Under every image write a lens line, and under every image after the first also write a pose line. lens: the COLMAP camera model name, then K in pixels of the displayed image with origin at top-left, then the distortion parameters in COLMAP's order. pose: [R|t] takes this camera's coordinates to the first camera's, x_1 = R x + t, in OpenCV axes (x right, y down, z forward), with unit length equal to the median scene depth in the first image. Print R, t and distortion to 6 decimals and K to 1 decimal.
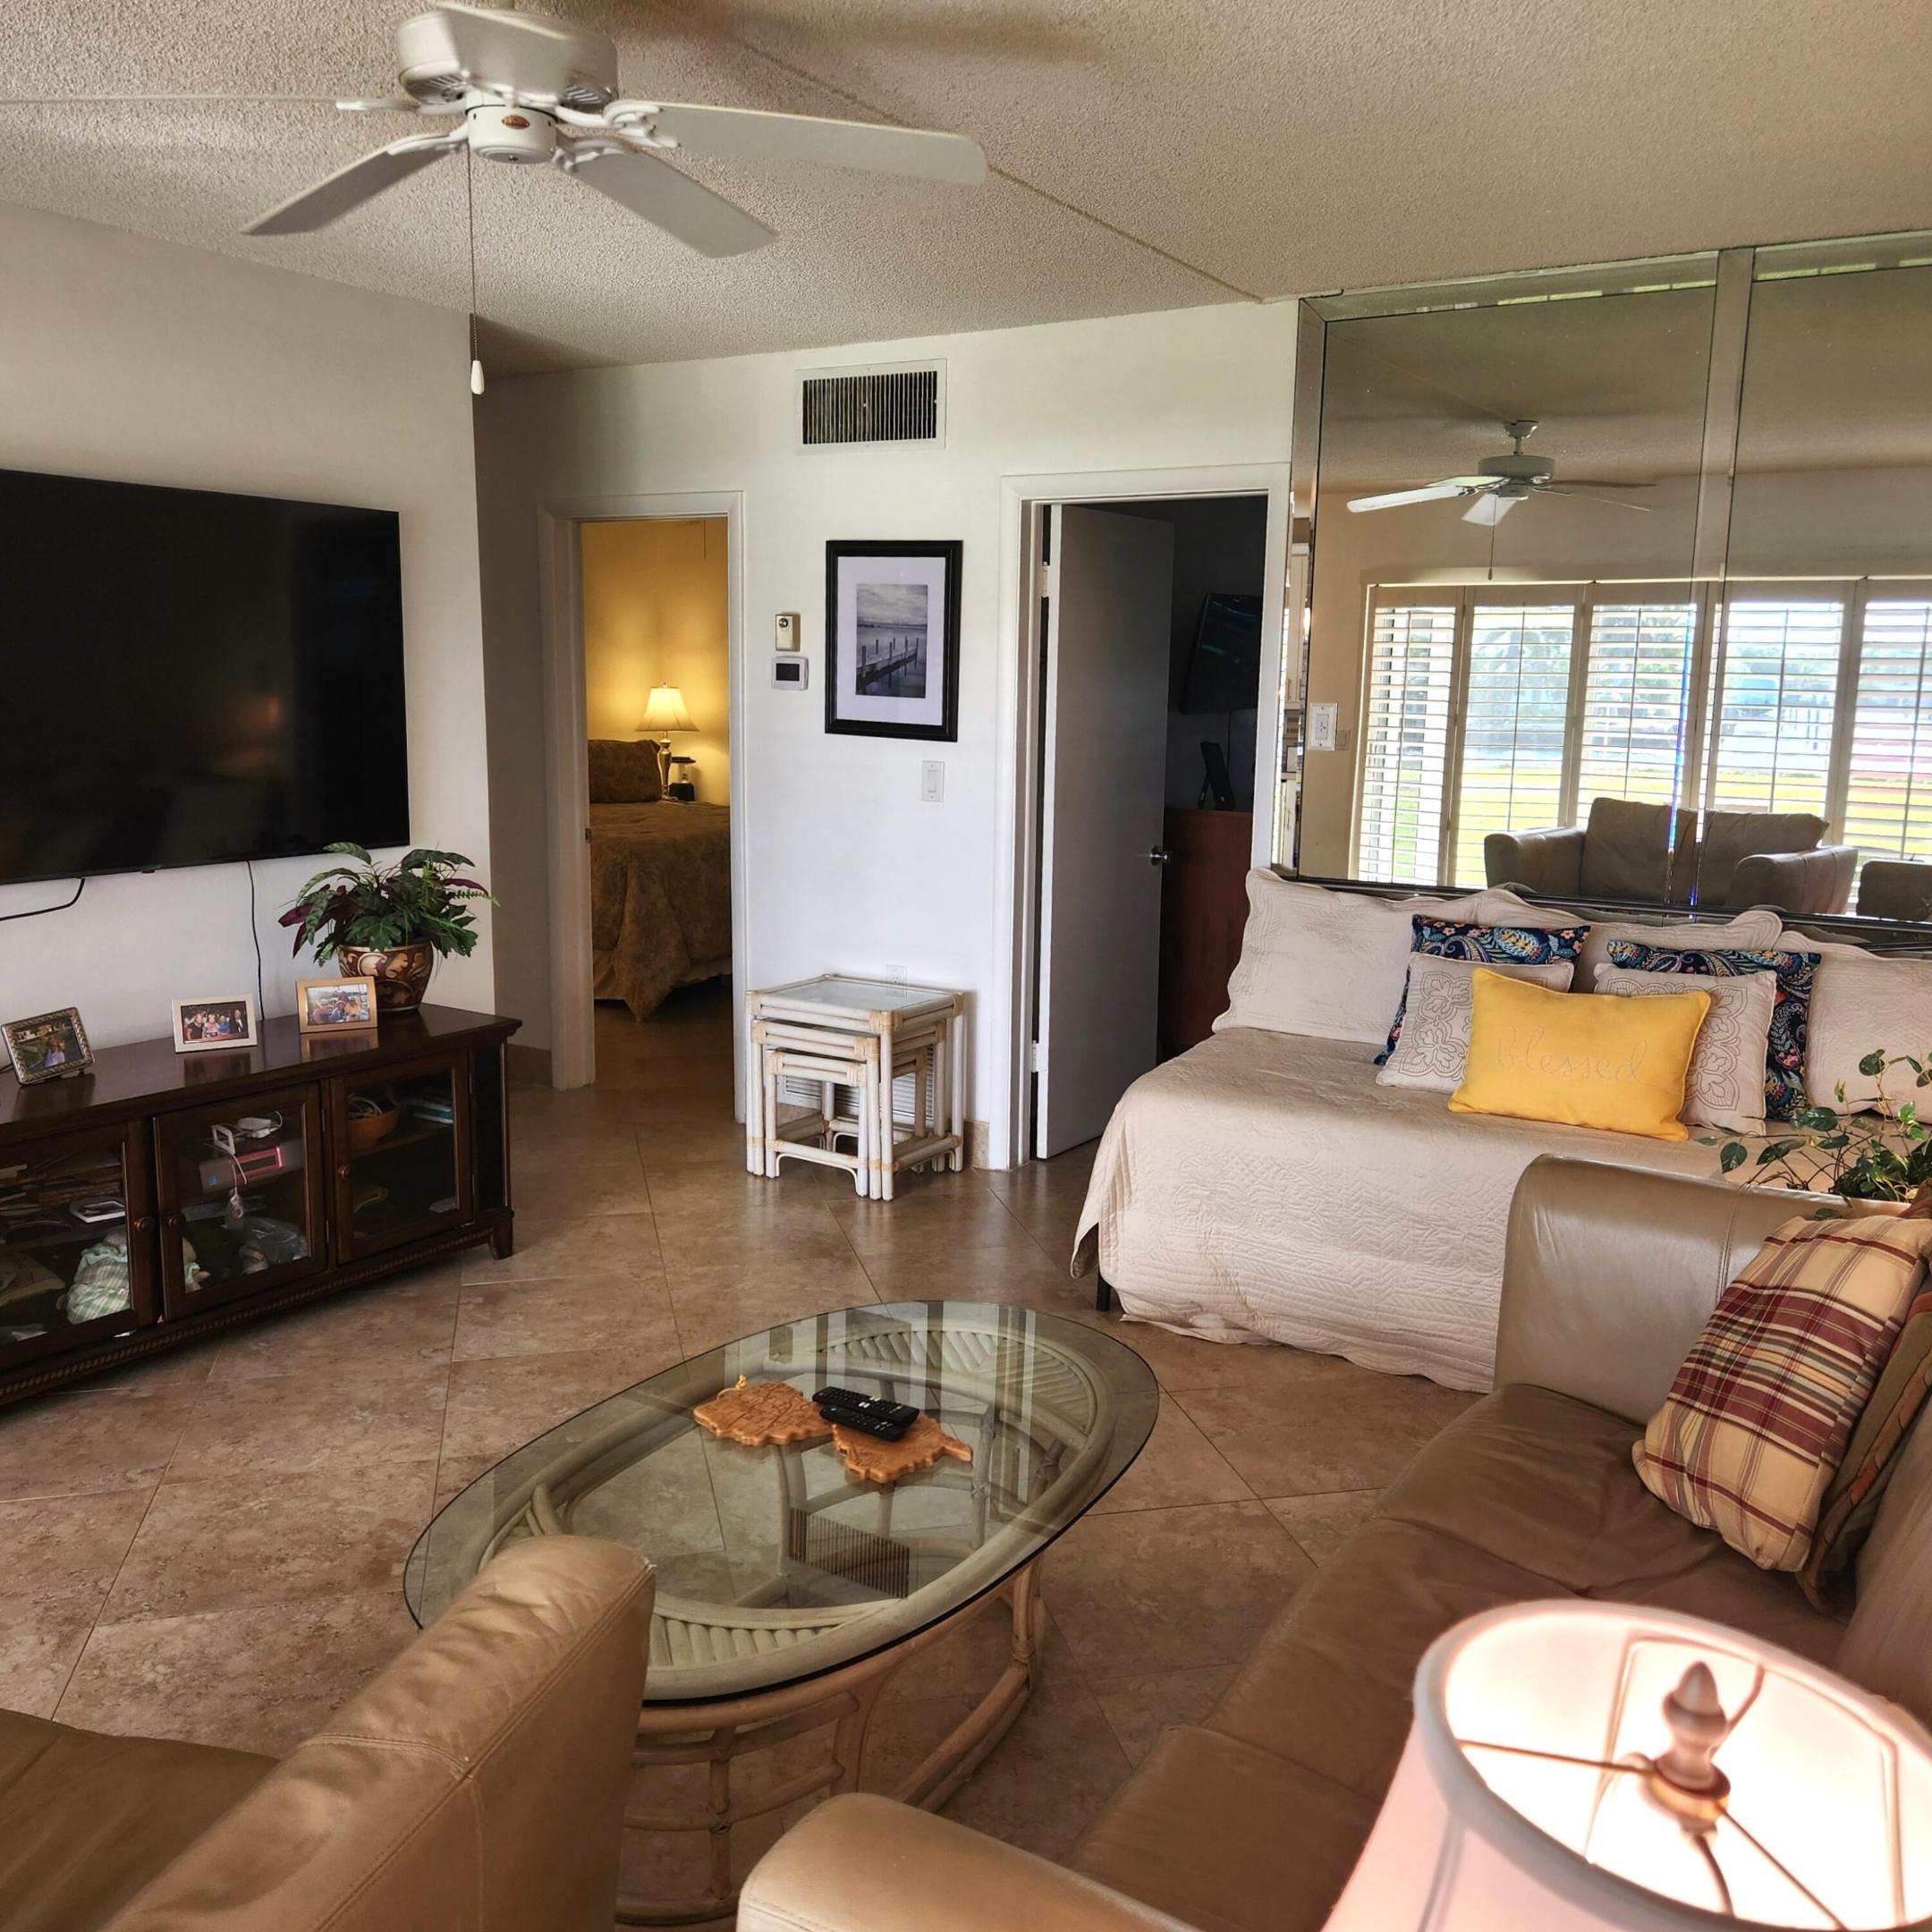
lens RADIAL K [[1777.3, 0, 966.0], [0, 1777.3, 966.0], [0, 0, 1]] dist [0.116800, -0.153851]
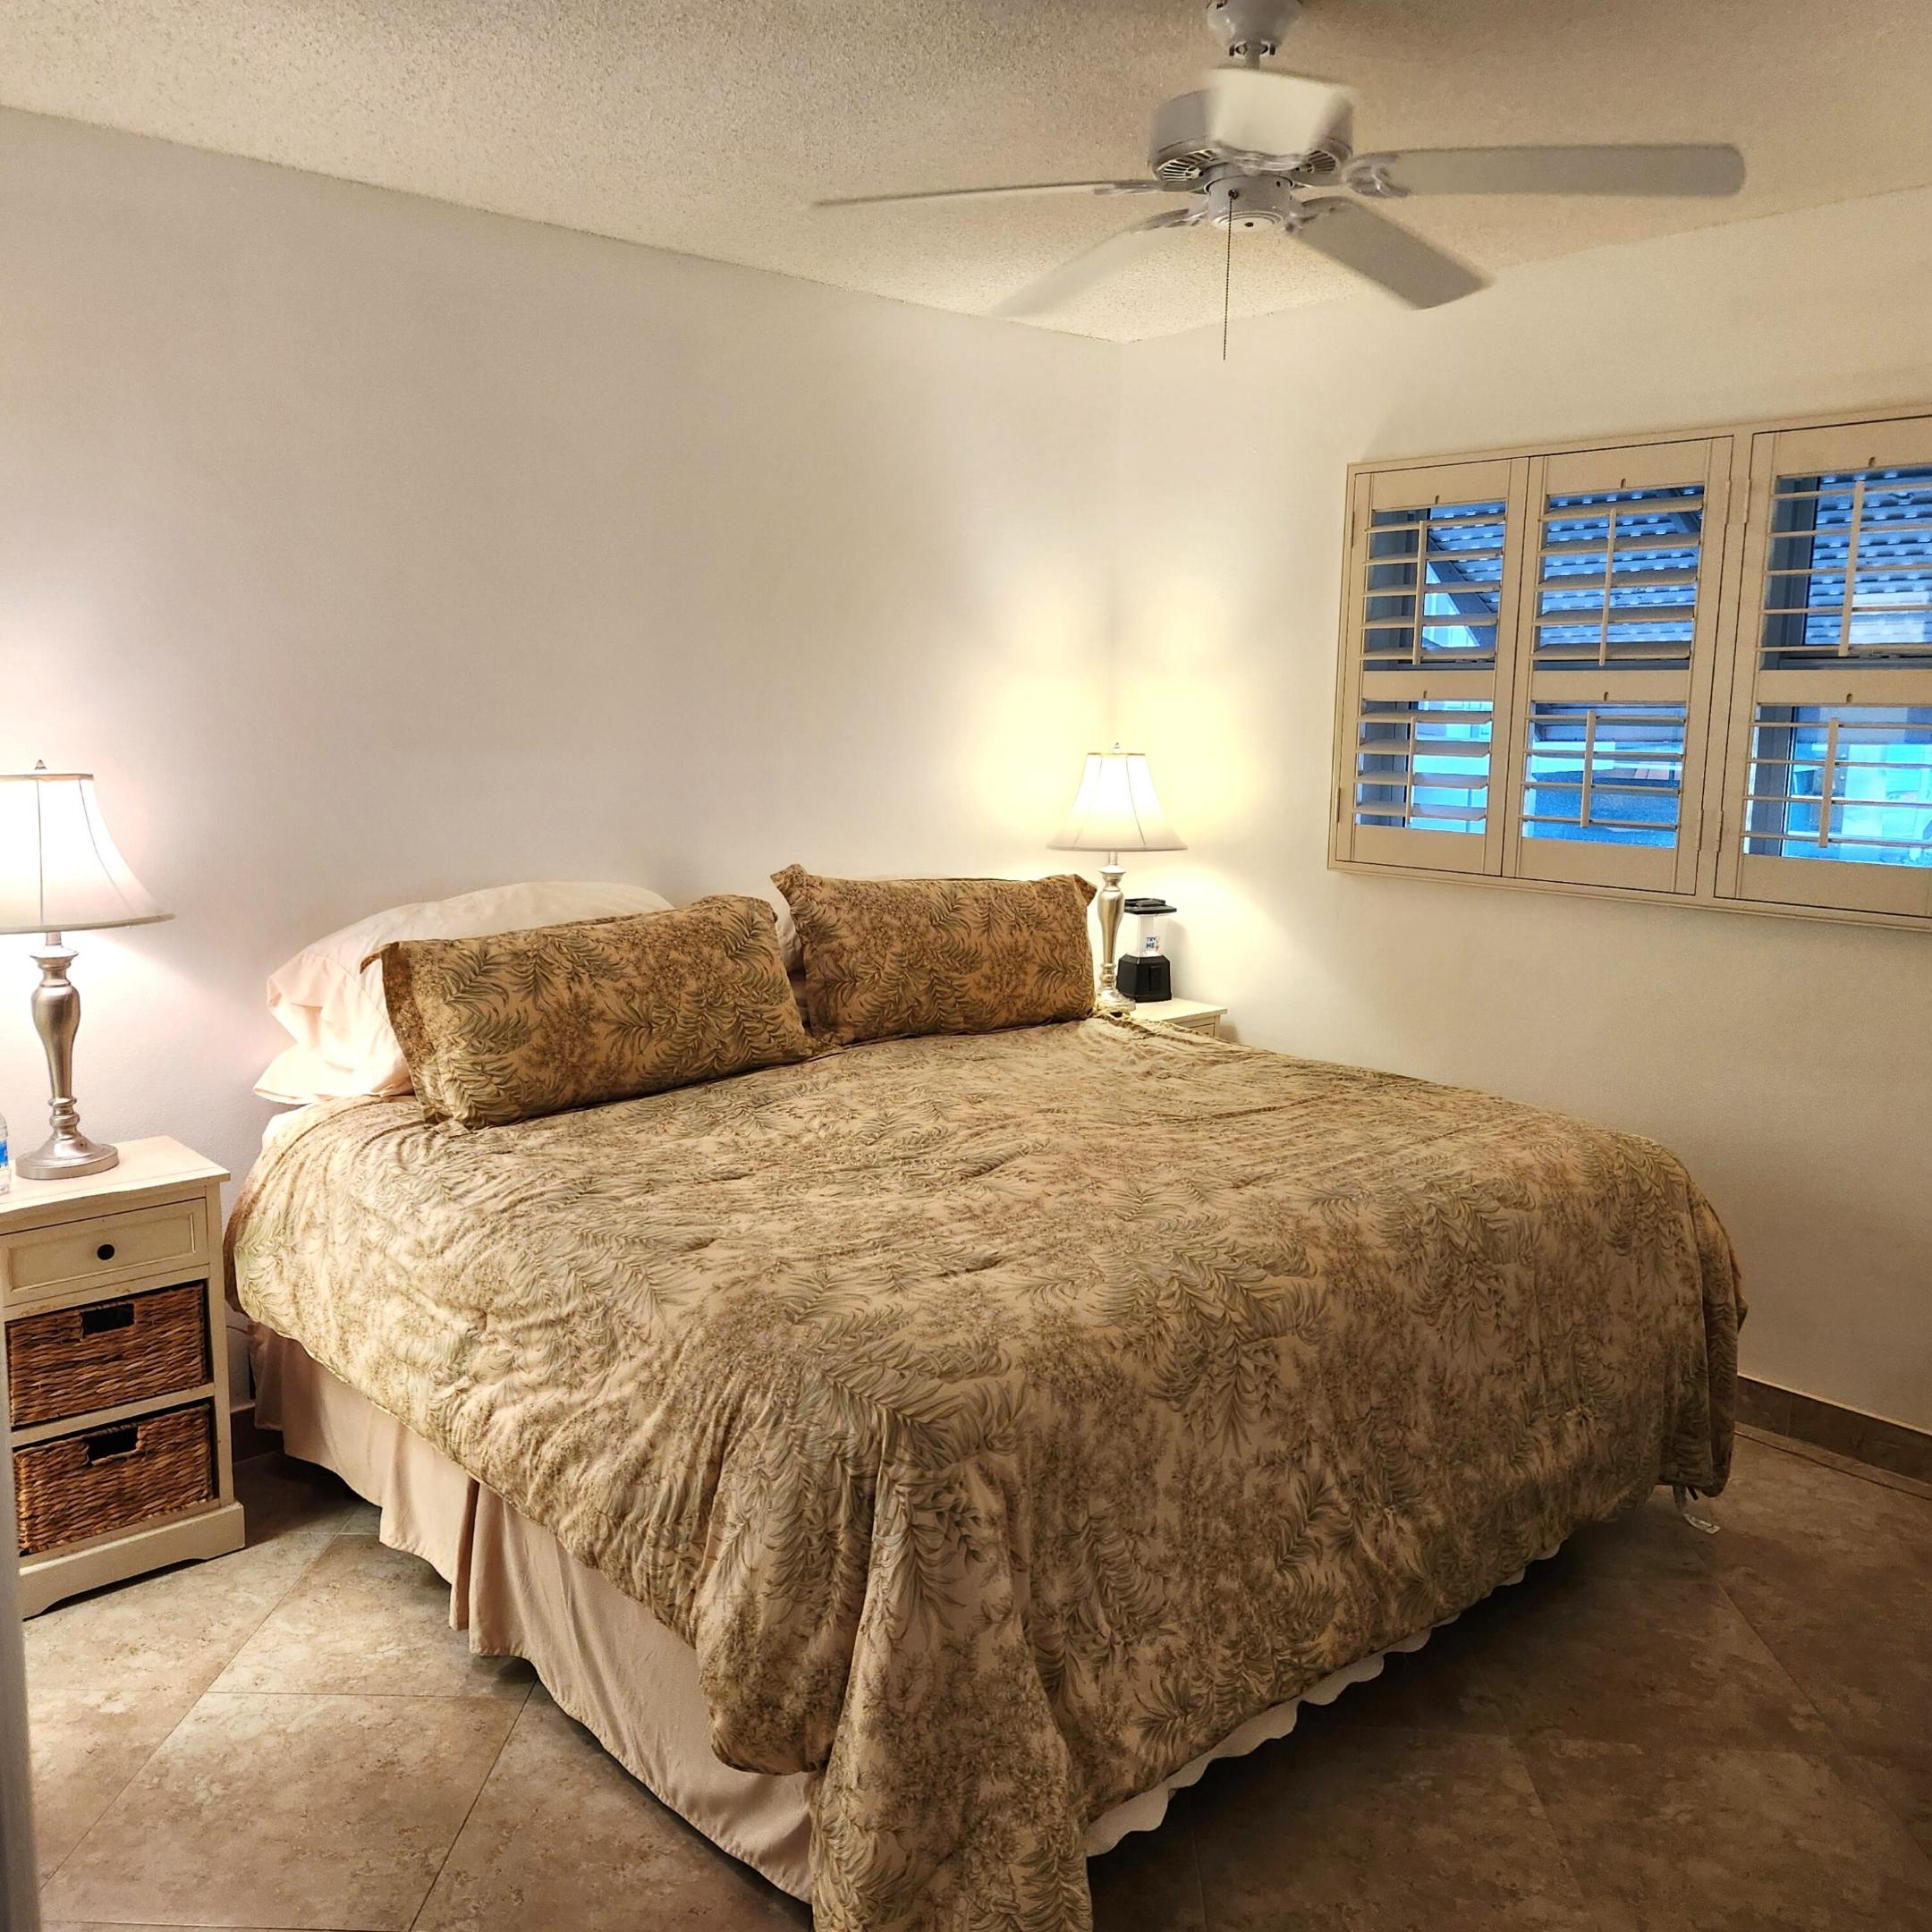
lens RADIAL K [[1835.9, 0, 966.0], [0, 1835.9, 966.0], [0, 0, 1]] dist [0.135977, 0.002447]
pose [[0.959723, 0.027304, -0.279618, -0.137171], [-0.027028, 0.999623, 0.004845, -0.200372], [0.279645, 0.002908, 0.960099, 1.037800]]
